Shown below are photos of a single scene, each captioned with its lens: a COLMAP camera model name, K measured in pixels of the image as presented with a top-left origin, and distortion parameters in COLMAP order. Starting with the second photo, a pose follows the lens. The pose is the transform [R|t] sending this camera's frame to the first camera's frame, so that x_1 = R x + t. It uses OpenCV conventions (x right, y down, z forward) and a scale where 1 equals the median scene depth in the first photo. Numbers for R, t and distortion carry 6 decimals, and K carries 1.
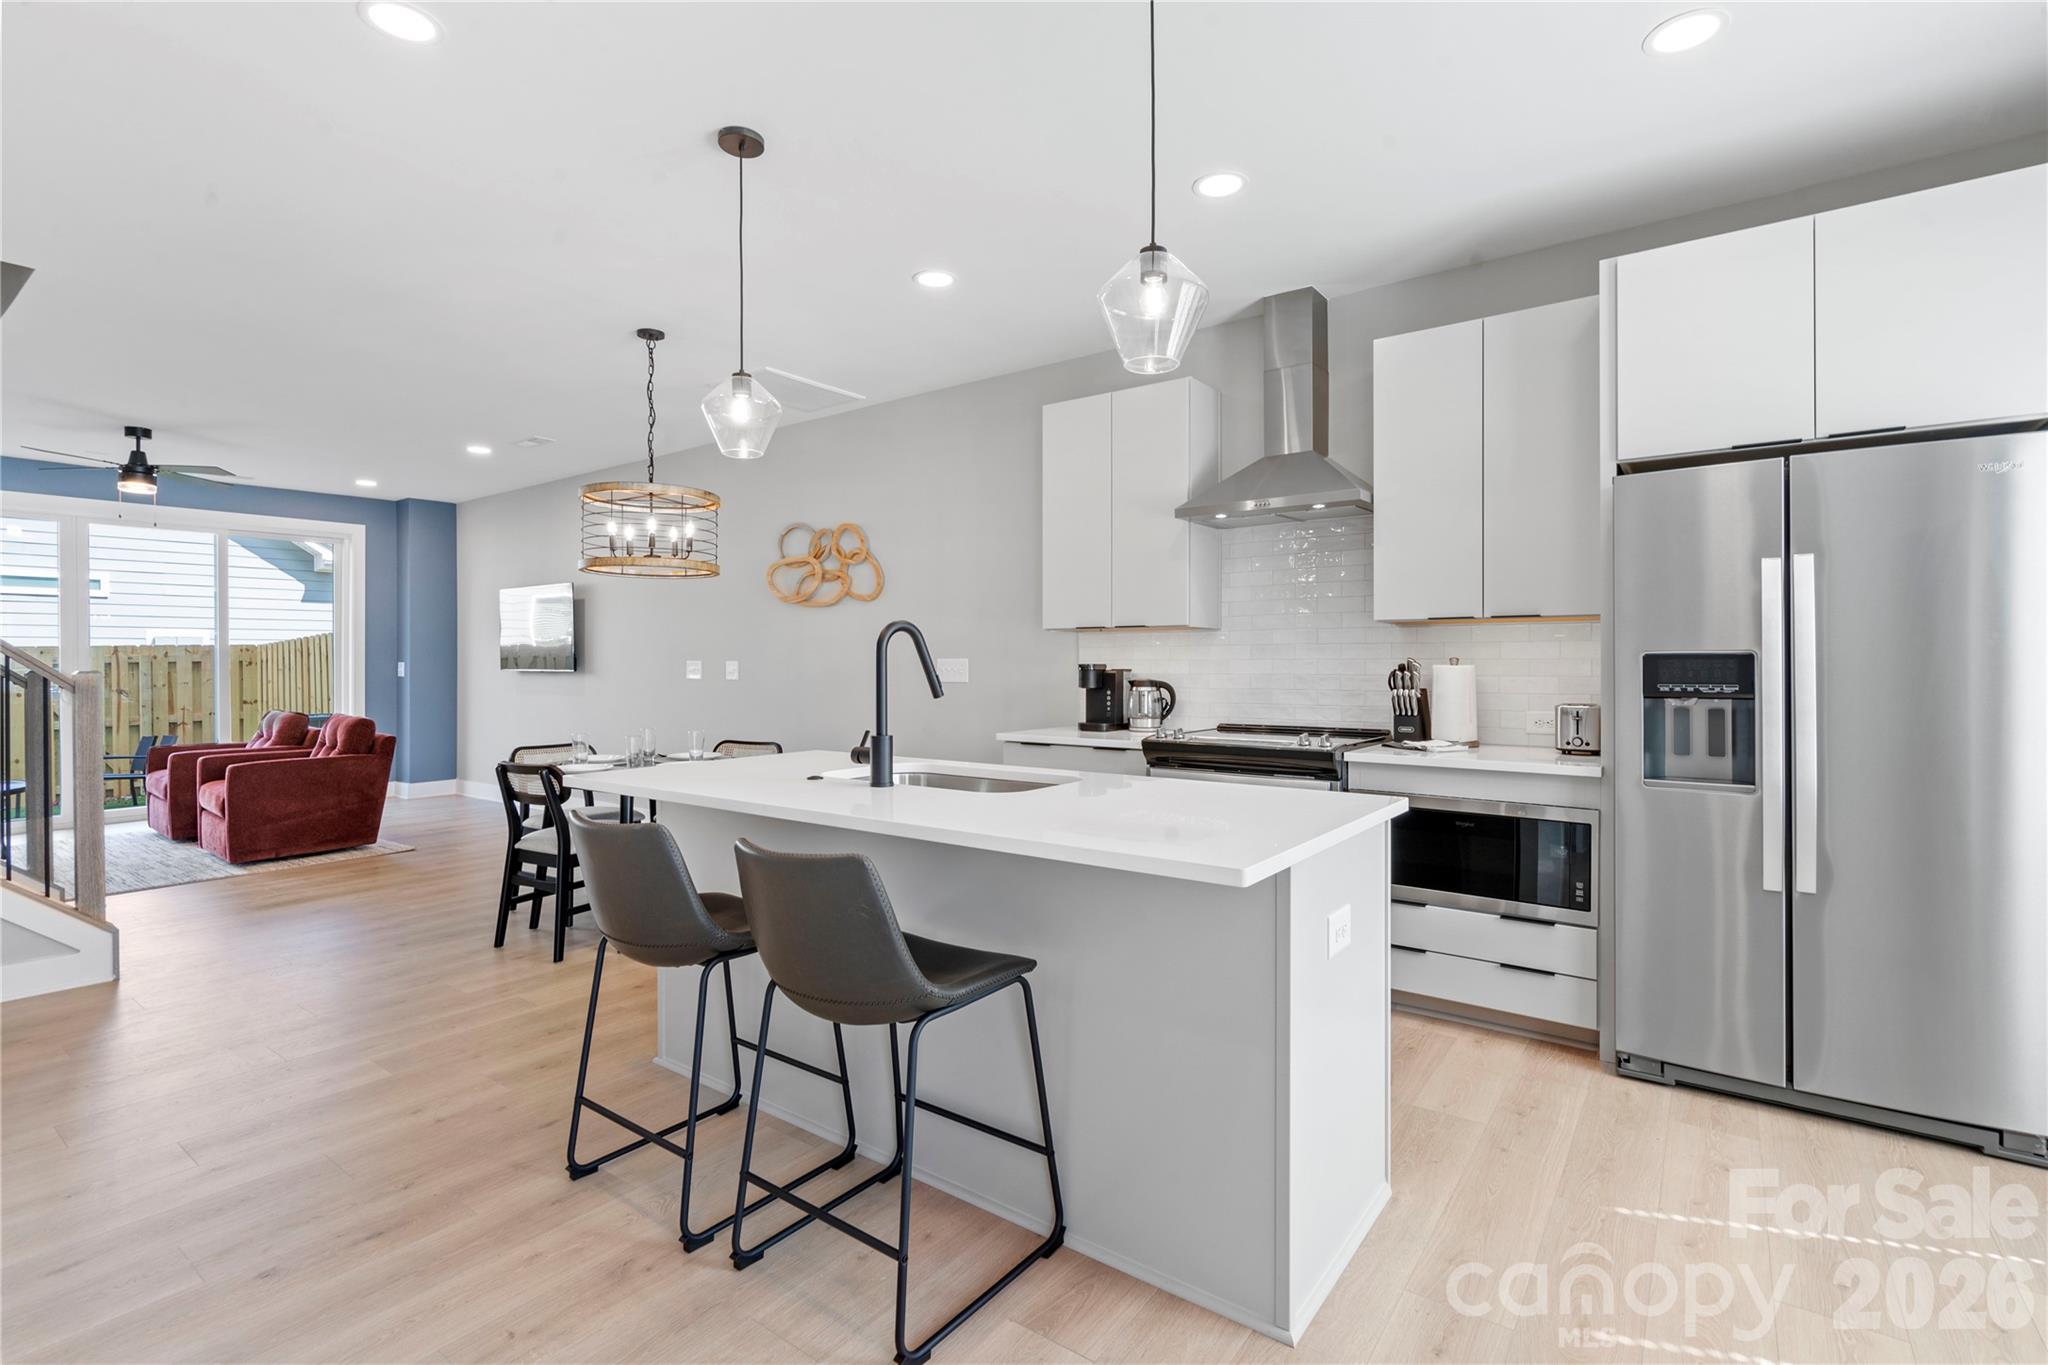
lens RADIAL K [[947.7, 0, 1024.9], [0, 947.7, 666.4], [0, 0, 1]] dist [-0.001325, 0.001262]
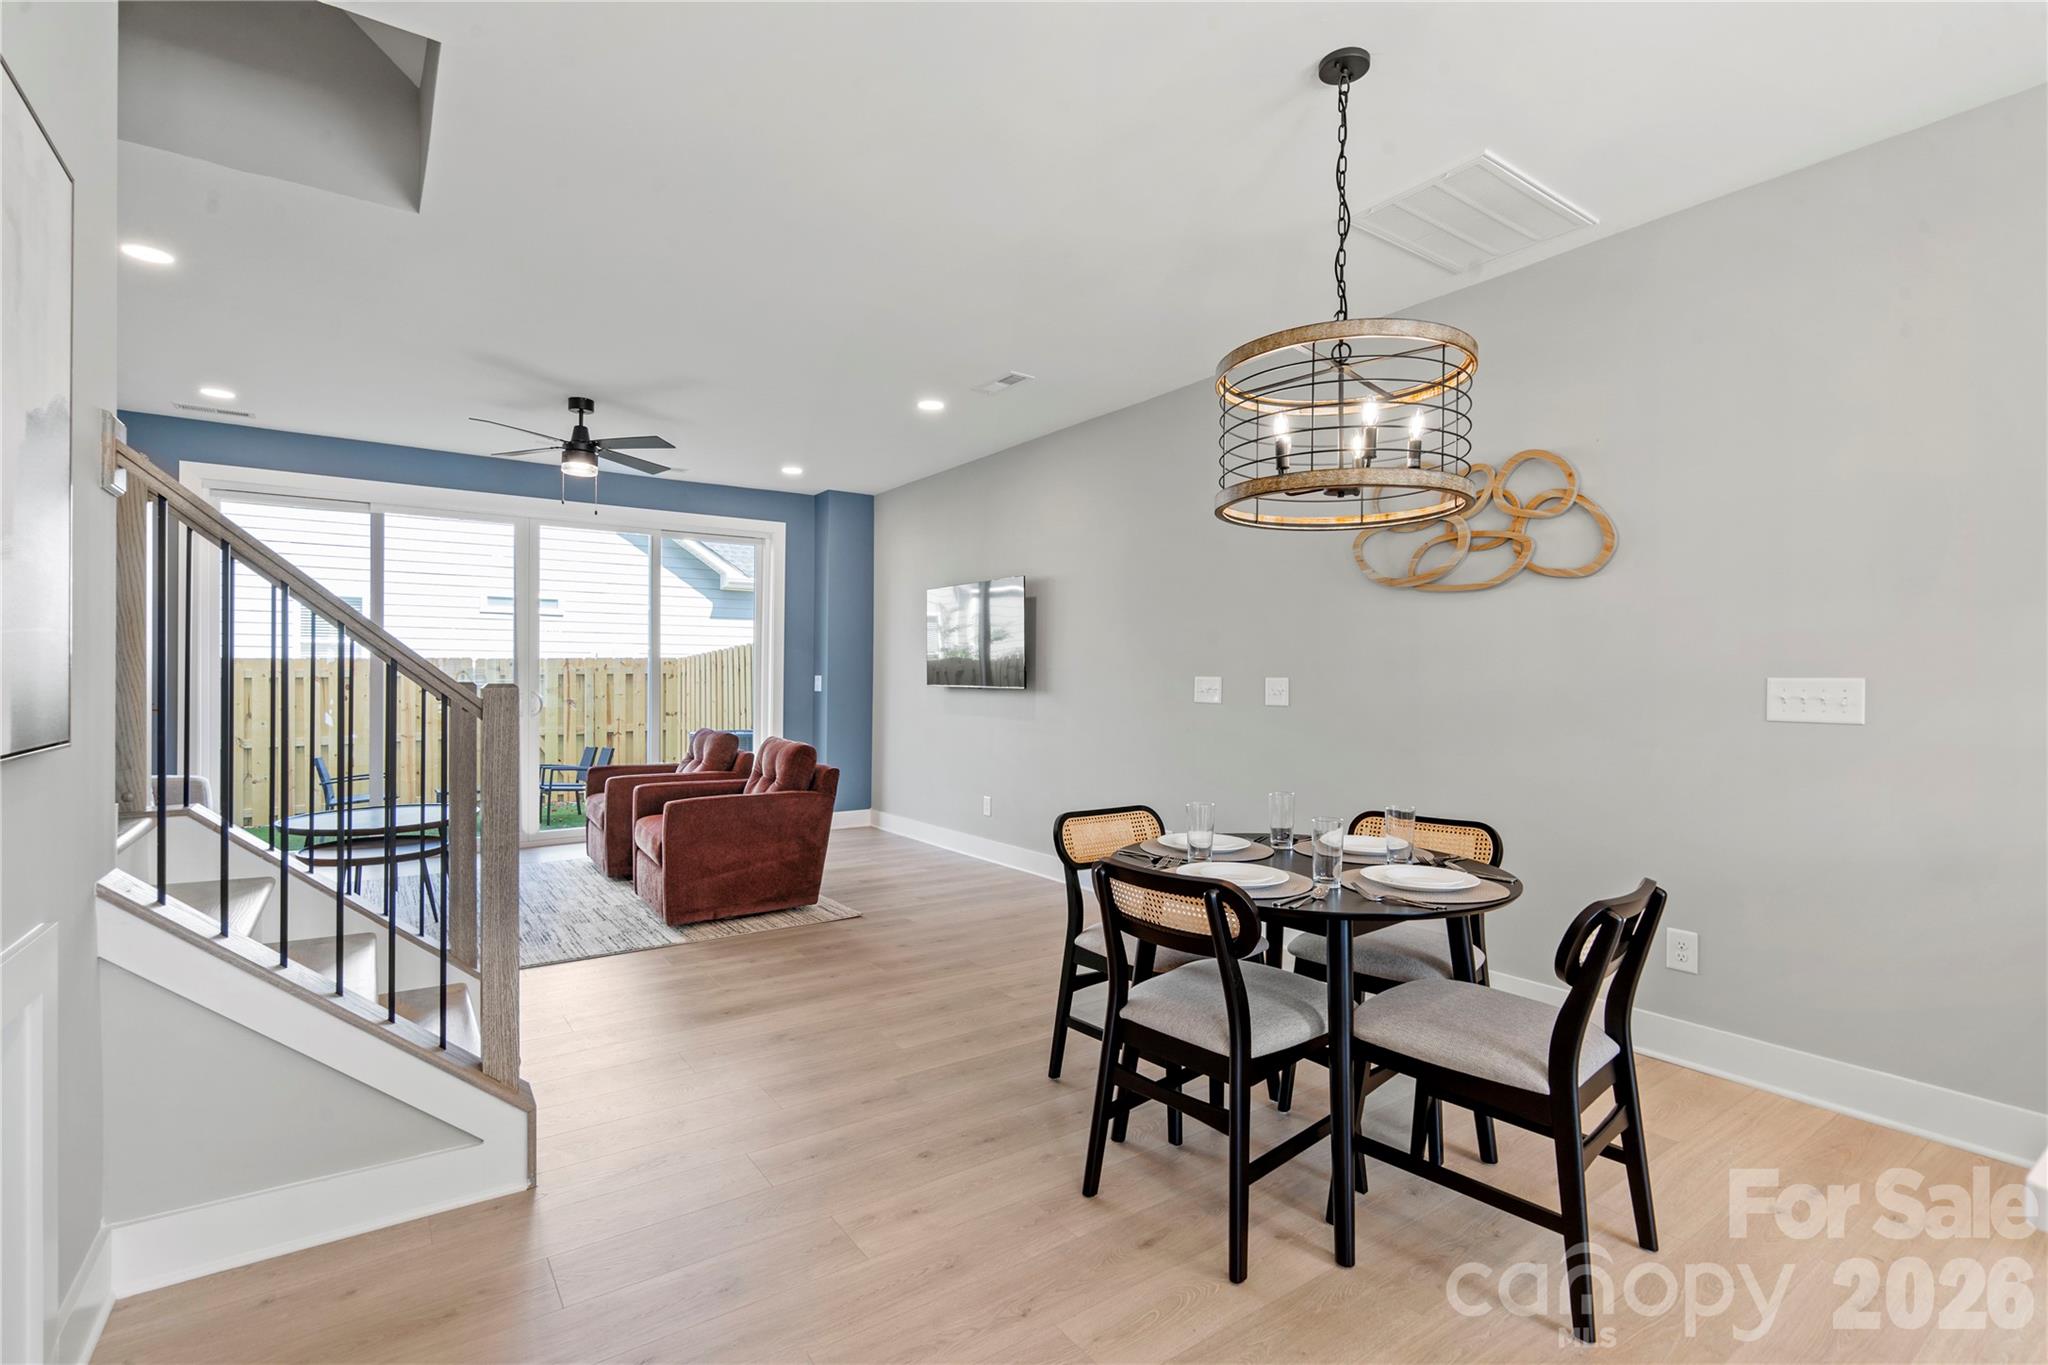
lens RADIAL K [[947.7, 0, 1028.1], [0, 947.7, 687.3], [0, 0, 1]] dist [-0.001325, 0.001262]
pose [[0.950047, 0.013027, -0.311834, -0.262030], [-0.012367, 0.999915, 0.004094, 0.000505], [0.311861, -0.000033, 0.950128, 0.290601]]
